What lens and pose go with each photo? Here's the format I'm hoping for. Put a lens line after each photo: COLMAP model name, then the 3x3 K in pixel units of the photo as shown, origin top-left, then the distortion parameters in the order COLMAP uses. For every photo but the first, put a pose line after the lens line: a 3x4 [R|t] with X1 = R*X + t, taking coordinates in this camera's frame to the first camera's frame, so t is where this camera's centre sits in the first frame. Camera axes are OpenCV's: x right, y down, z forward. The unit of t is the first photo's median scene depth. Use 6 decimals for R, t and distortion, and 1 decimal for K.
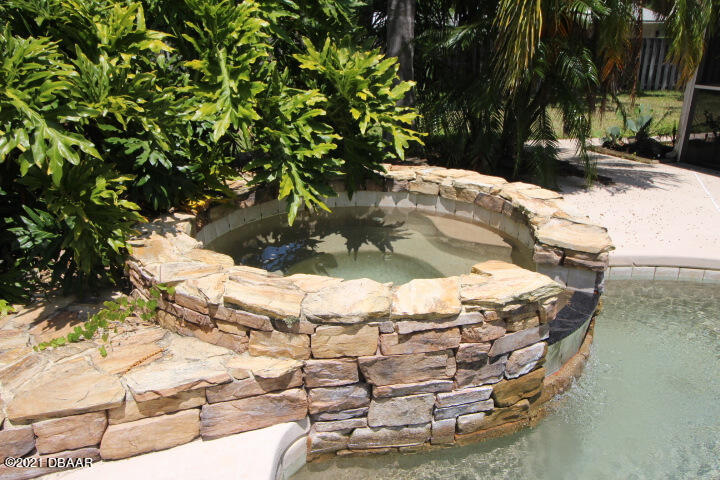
lens RADIAL K [[572.5, 0, 360.0], [0, 572.5, 240.0], [0, 0, 1]] dist [0.014462, 0.010835]
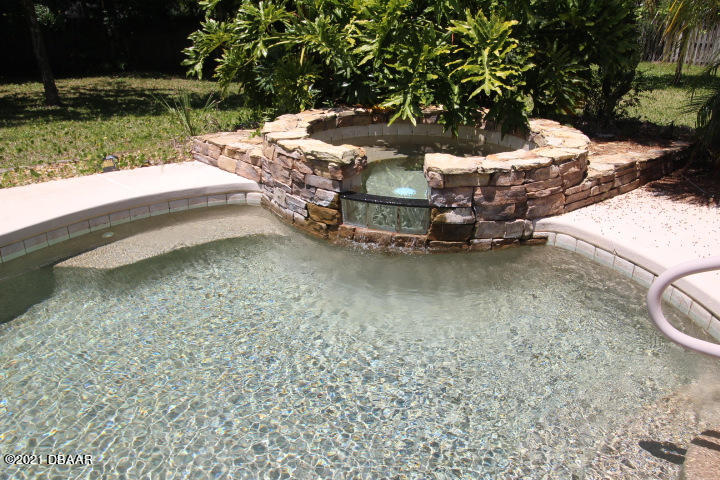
lens RADIAL K [[572.5, 0, 360.0], [0, 572.5, 240.0], [0, 0, 1]] dist [0.014462, 0.010835]
pose [[0.390647, 0.341379, -0.854900, 1.908818], [-0.320989, 0.920921, 0.221067, -0.087740], [0.862763, 0.188055, 0.469335, 0.337397]]
